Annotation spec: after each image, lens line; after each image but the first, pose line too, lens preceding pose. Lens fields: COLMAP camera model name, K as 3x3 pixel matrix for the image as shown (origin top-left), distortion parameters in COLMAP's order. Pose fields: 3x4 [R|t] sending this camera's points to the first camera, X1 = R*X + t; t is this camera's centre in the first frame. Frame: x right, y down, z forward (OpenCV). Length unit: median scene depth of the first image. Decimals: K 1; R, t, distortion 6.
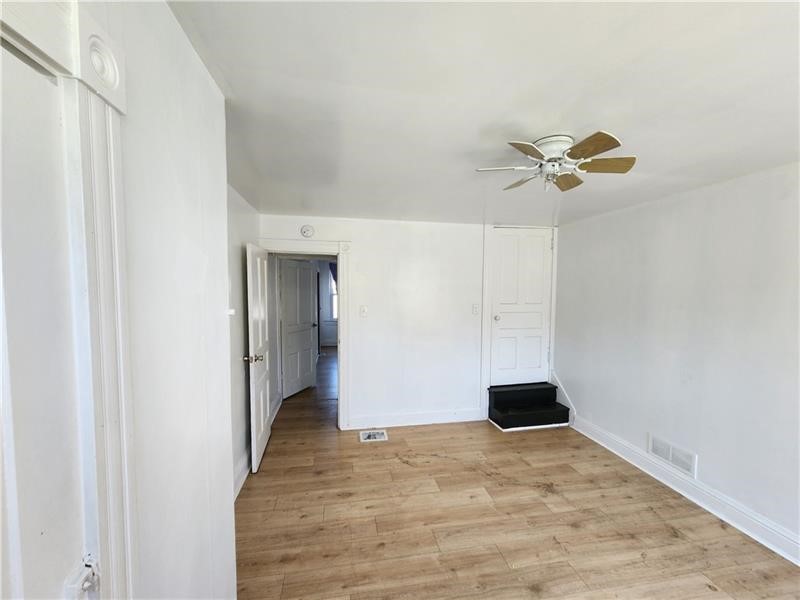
lens RADIAL K [[326.6, 0, 399.8], [0, 326.6, 294.0], [0, 0, 1]] dist [0.004837, -0.000029]
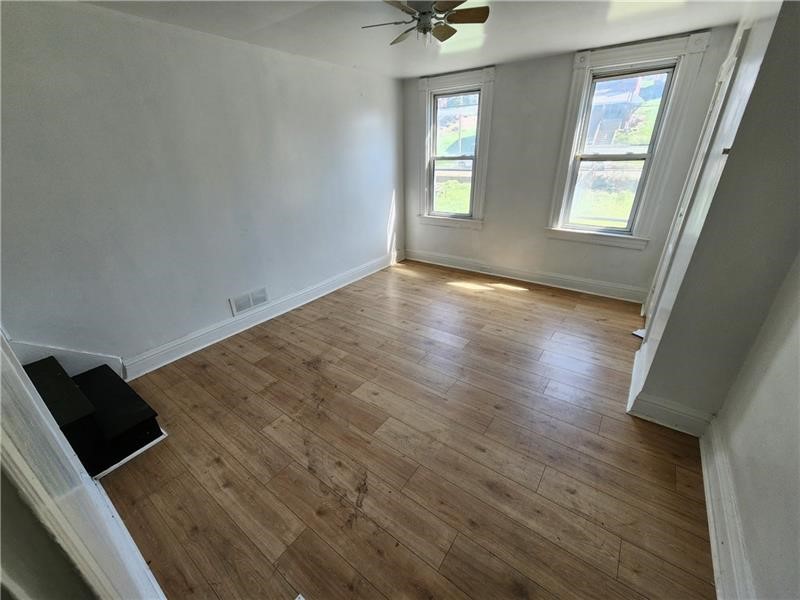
lens RADIAL K [[326.6, 0, 398.4], [0, 326.6, 297.8], [0, 0, 1]] dist [0.004837, -0.000029]
pose [[-0.678638, -0.291294, 0.674239, -0.334115], [0.039334, 0.902259, 0.429397, -0.008323], [-0.733419, 0.317926, -0.600849, 1.321614]]
